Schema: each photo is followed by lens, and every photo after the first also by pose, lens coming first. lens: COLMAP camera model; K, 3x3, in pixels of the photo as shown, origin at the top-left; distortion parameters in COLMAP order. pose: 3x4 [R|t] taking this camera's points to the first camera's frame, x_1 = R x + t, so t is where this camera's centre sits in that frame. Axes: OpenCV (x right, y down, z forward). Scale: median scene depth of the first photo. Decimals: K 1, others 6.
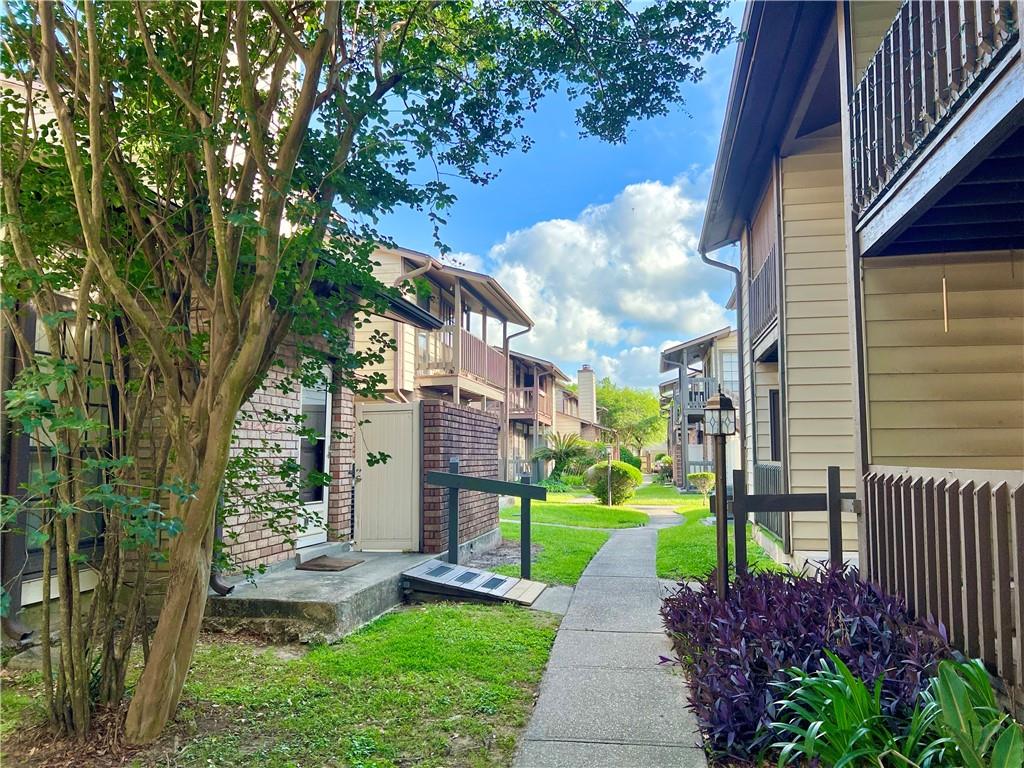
lens RADIAL K [[786.5, 0, 522.8], [0, 786.5, 380.7], [0, 0, 1]] dist [0.194913, -0.400090]
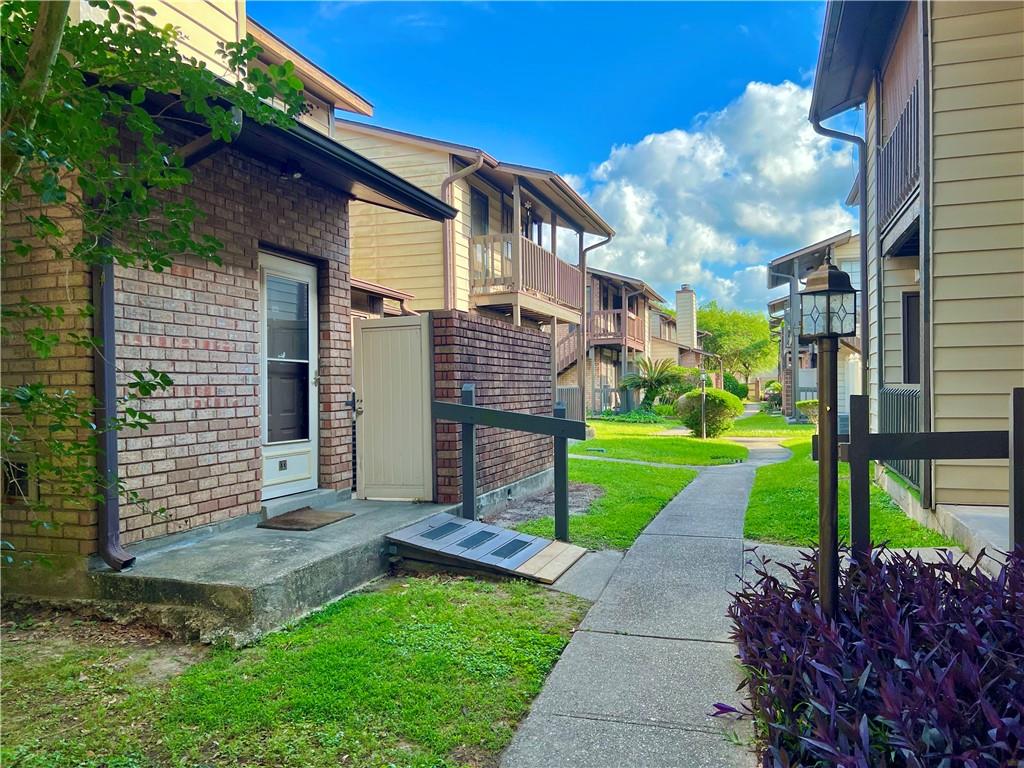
lens RADIAL K [[792.2, 0, 512.0], [0, 792.2, 384.0], [0, 0, 1]] dist [0.099289, -0.113502]
pose [[0.989619, -0.011539, -0.143255, 0.054658], [0.024757, 0.995559, 0.090830, 0.023465], [0.141571, -0.093433, 0.985509, 0.203775]]
